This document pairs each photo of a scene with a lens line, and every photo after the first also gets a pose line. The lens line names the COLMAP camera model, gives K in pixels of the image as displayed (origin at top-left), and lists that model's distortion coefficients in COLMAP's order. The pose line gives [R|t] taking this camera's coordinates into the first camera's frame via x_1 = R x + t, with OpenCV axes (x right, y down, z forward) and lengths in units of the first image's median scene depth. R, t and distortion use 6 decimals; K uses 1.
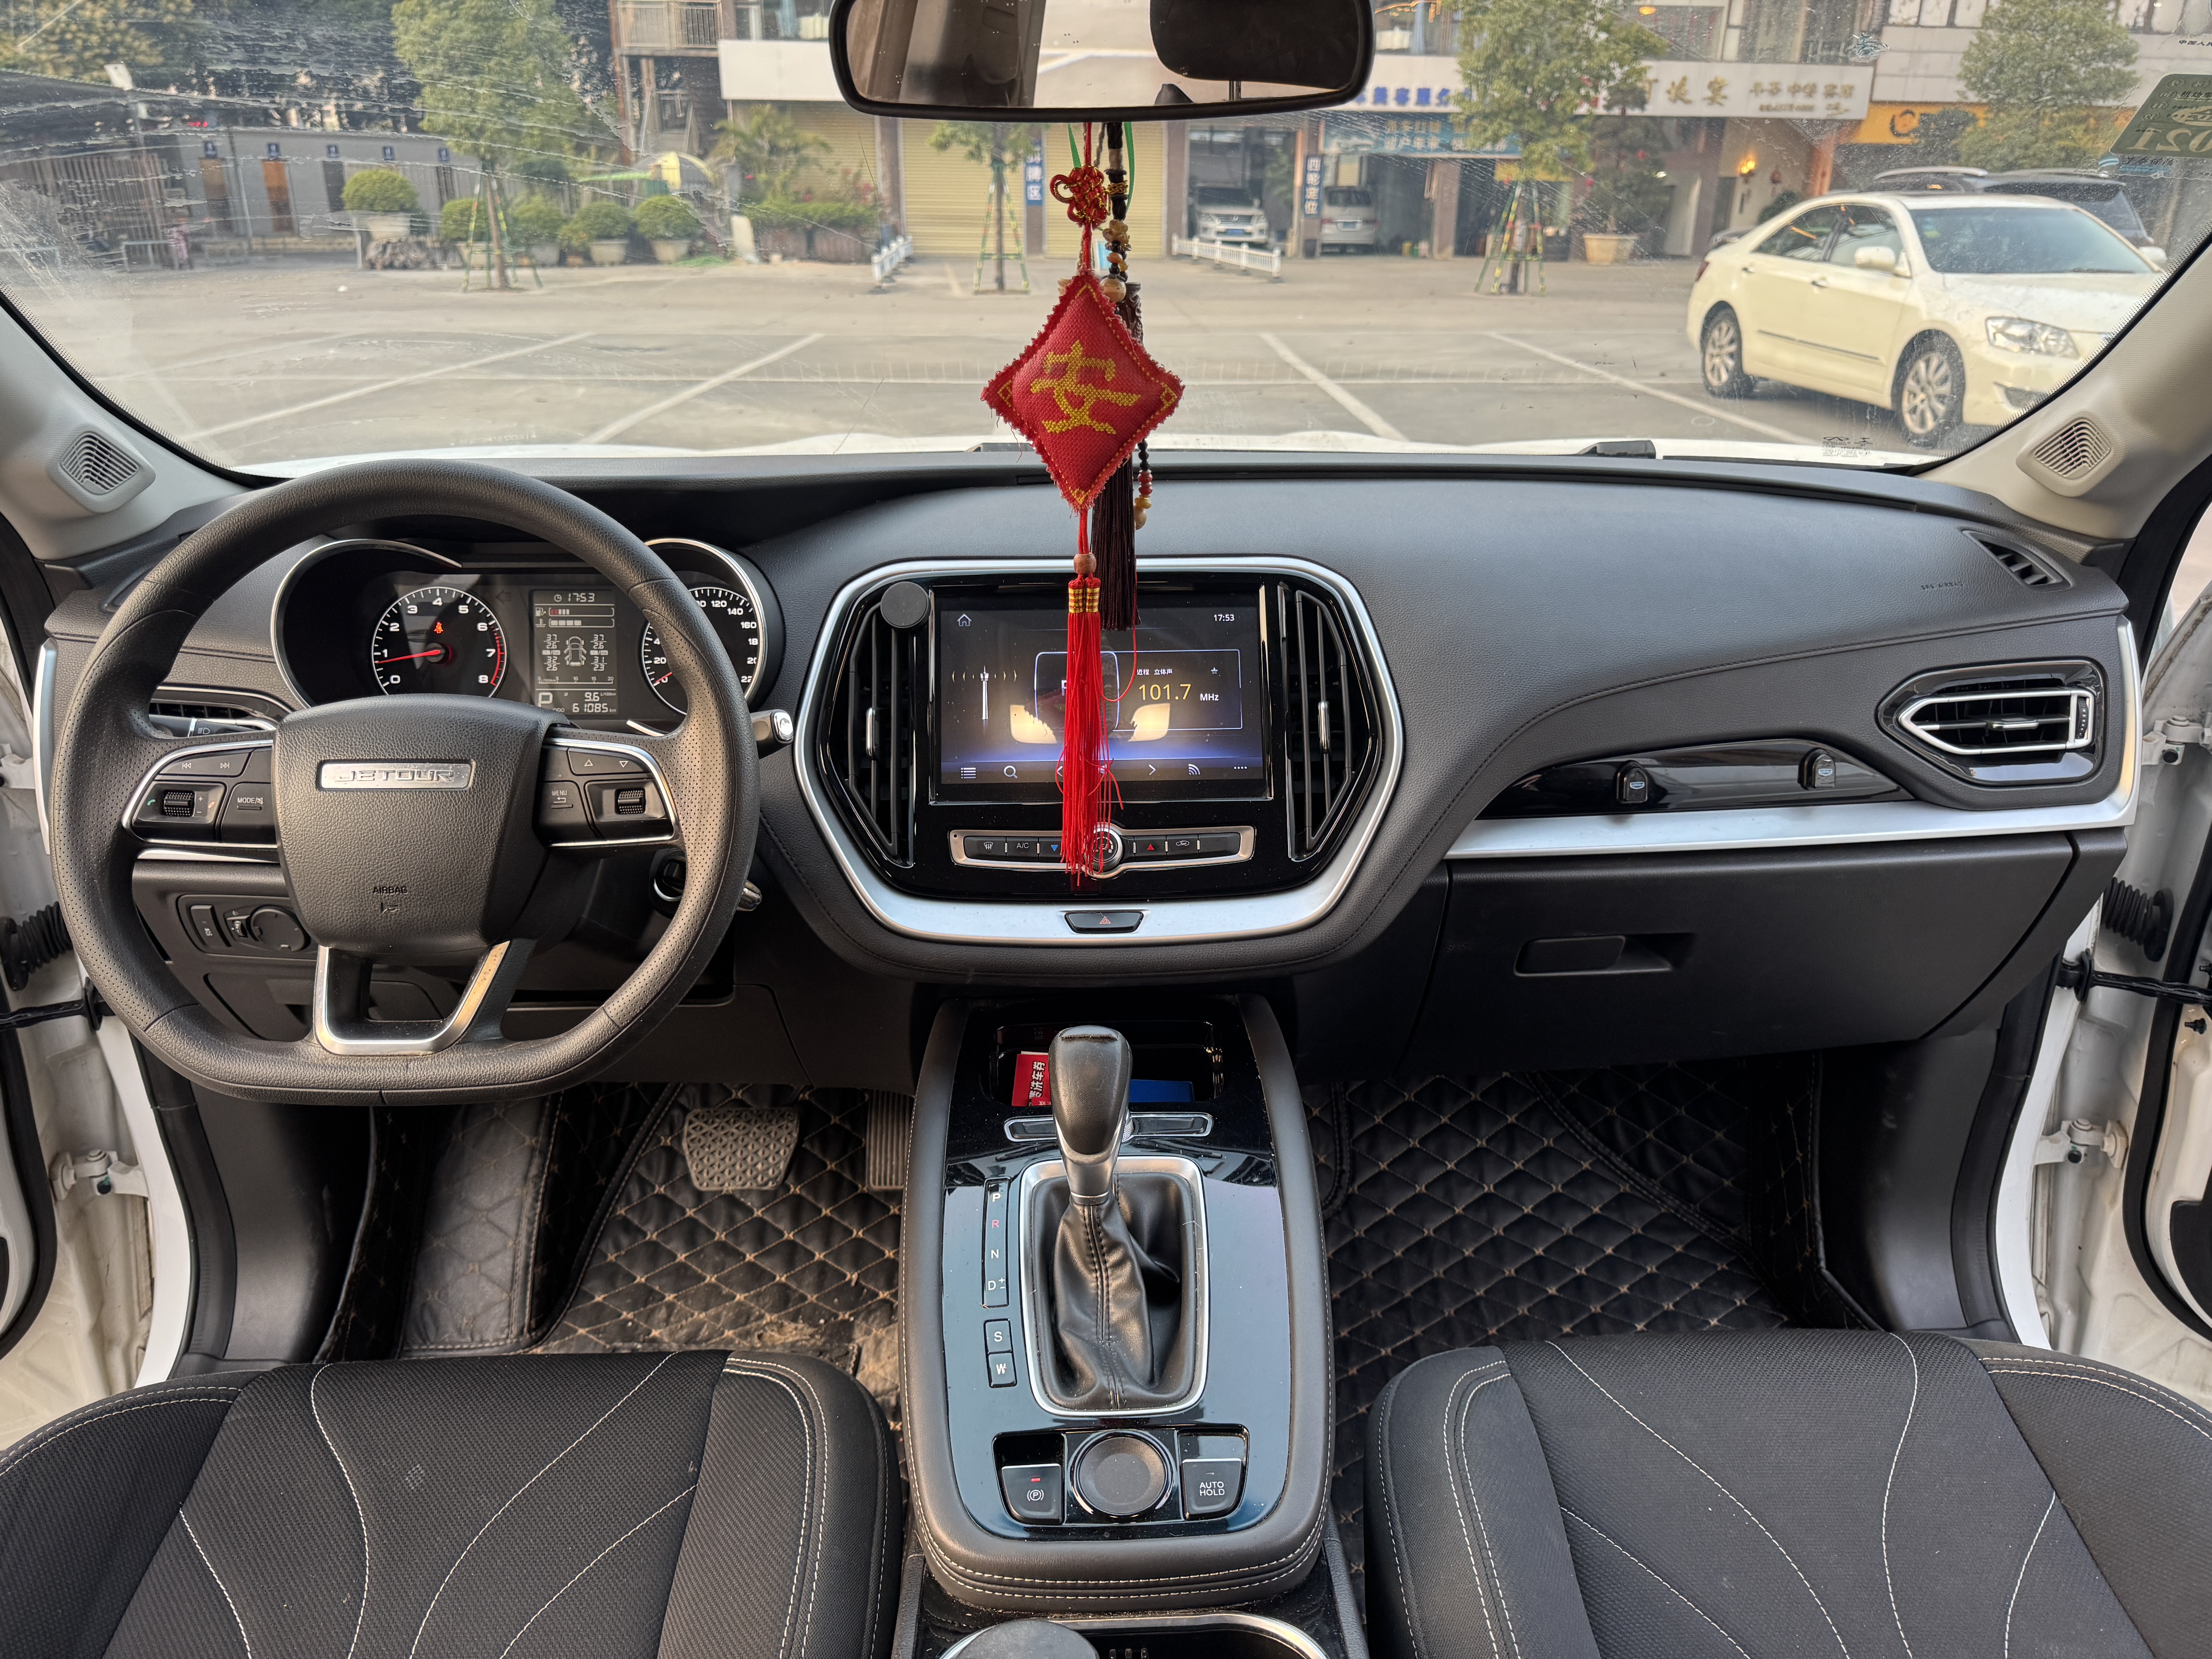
lens RADIAL K [[1561.8, 0, 1104.7], [0, 1561.8, 819.5], [0, 0, 1]] dist [0.010259, -0.000084]
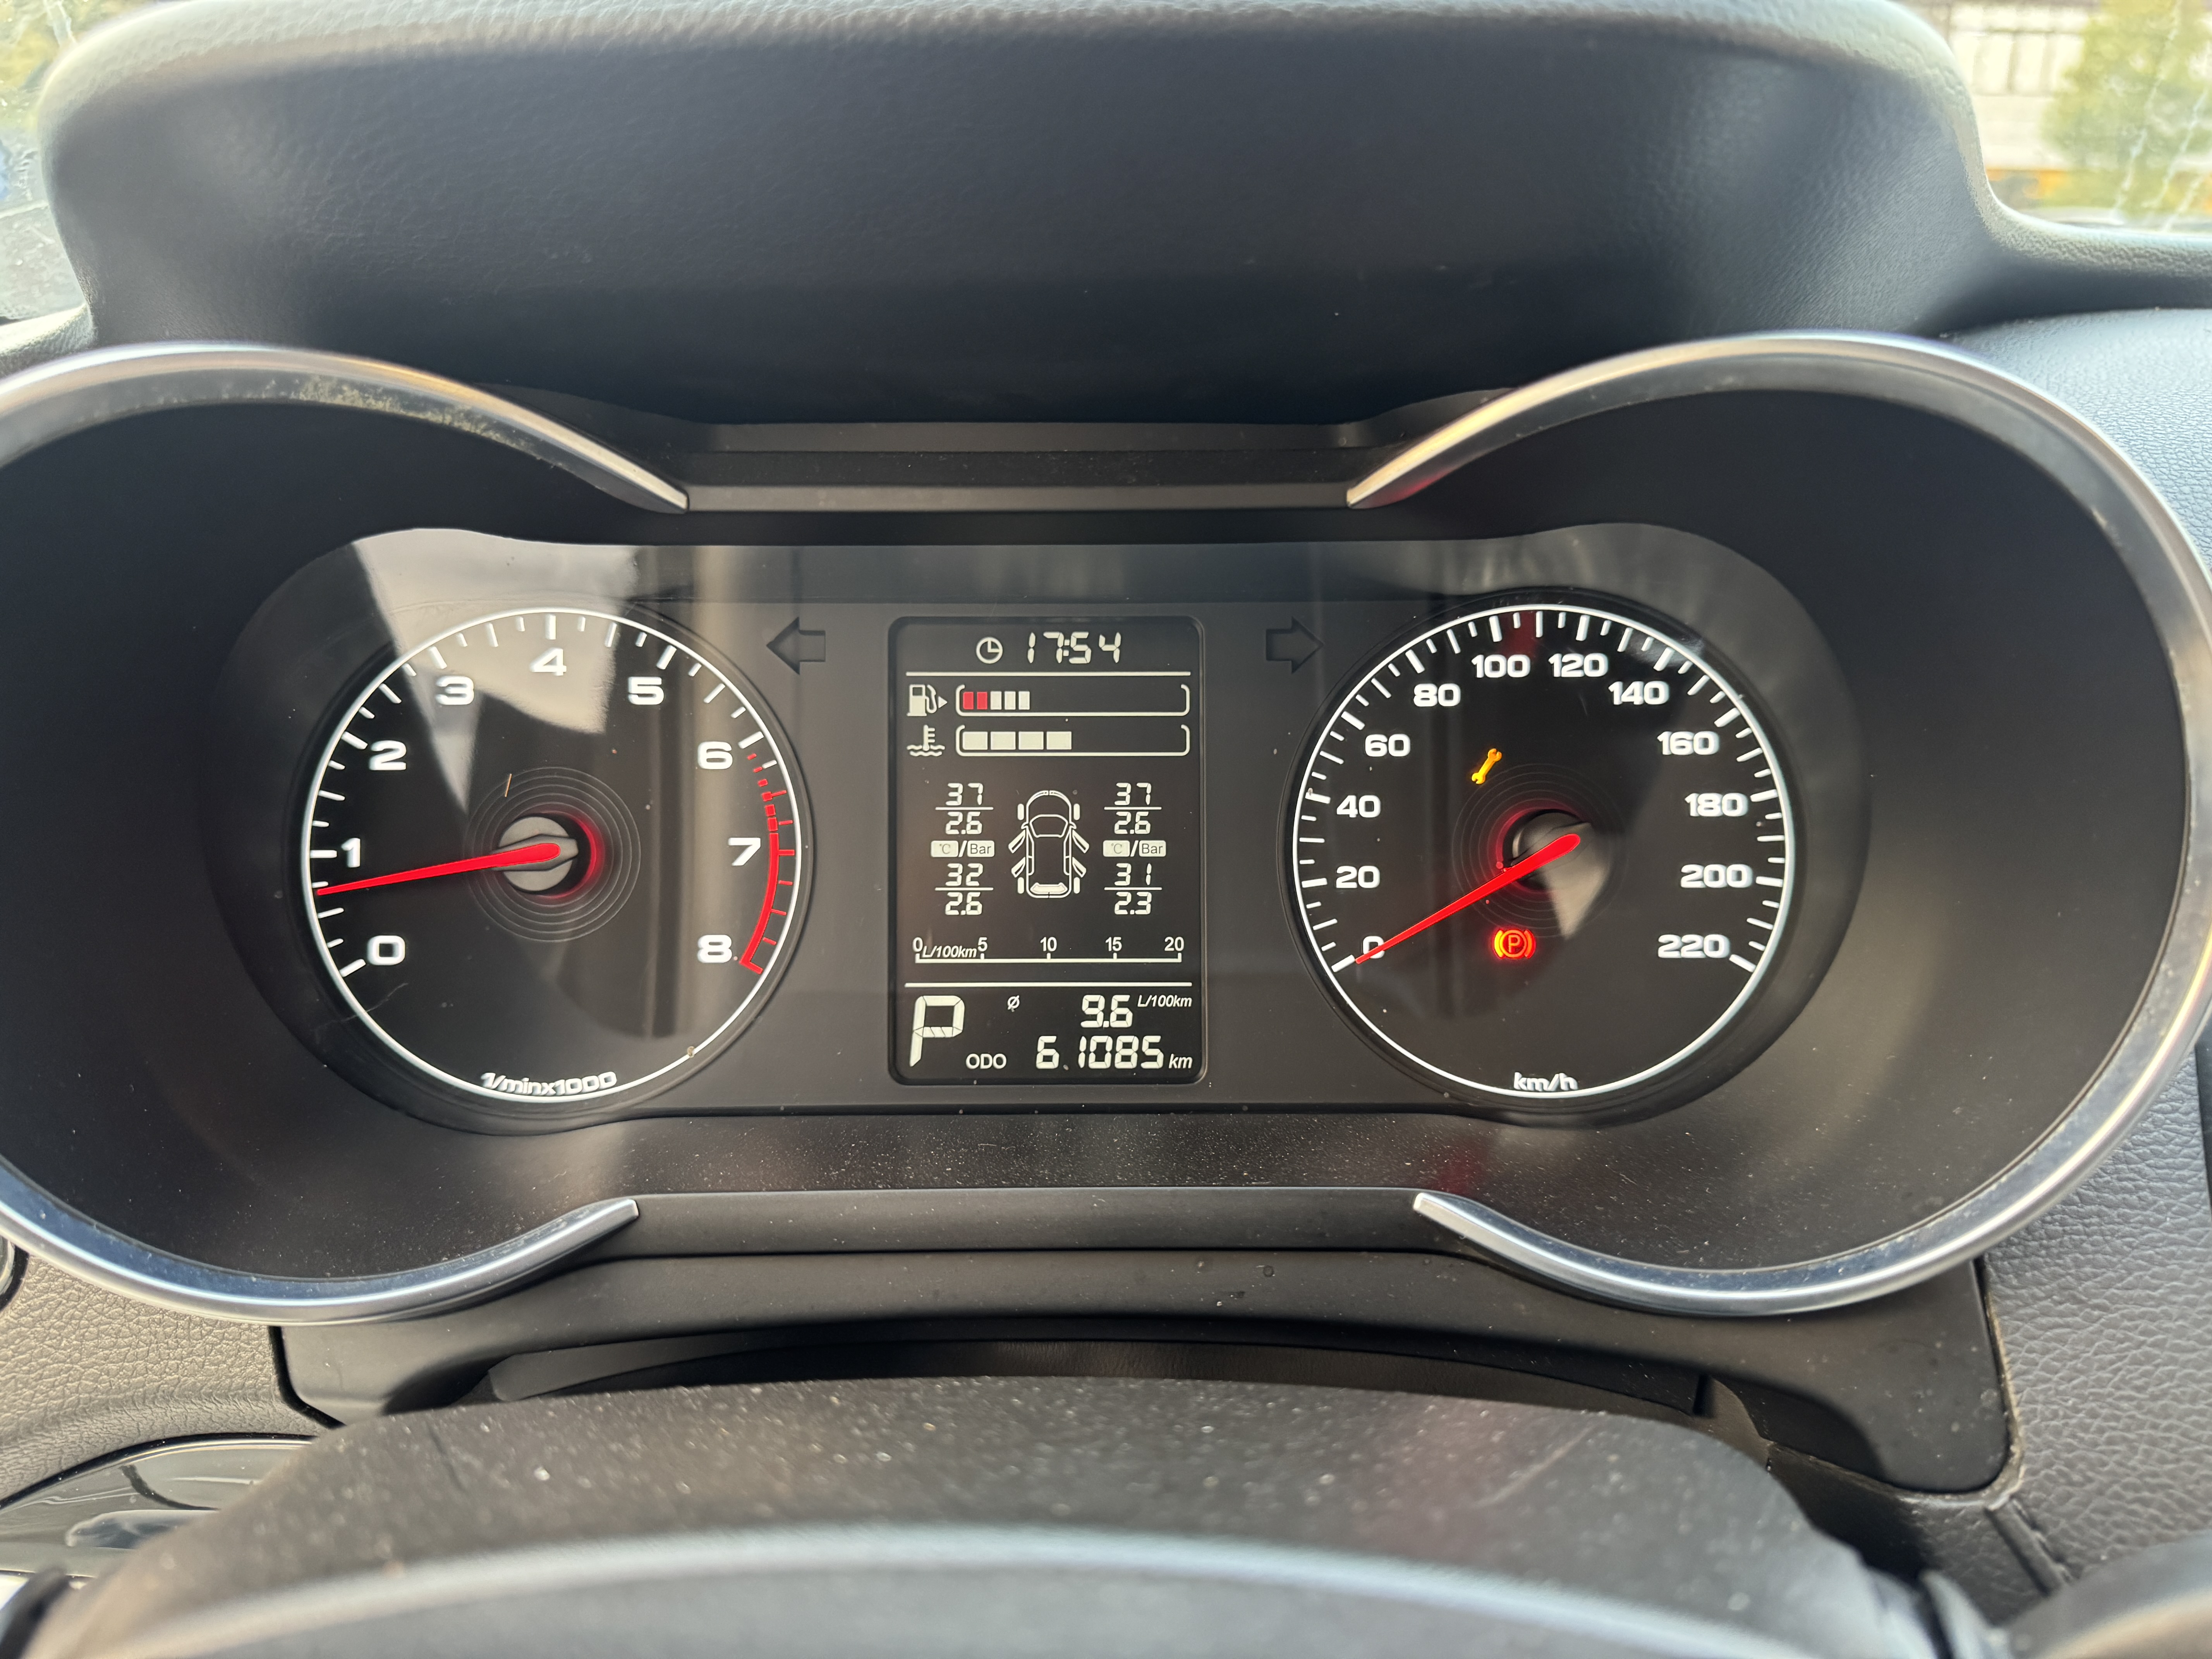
lens RADIAL K [[1561.8, 0, 1100.6], [0, 1561.8, 838.7], [0, 0, 1]] dist [0.010259, -0.000084]
pose [[0.999847, -0.002594, -0.017299, -0.324768], [0.001946, 0.999300, -0.037363, -0.098377], [0.017384, 0.037323, 0.999152, 0.730008]]
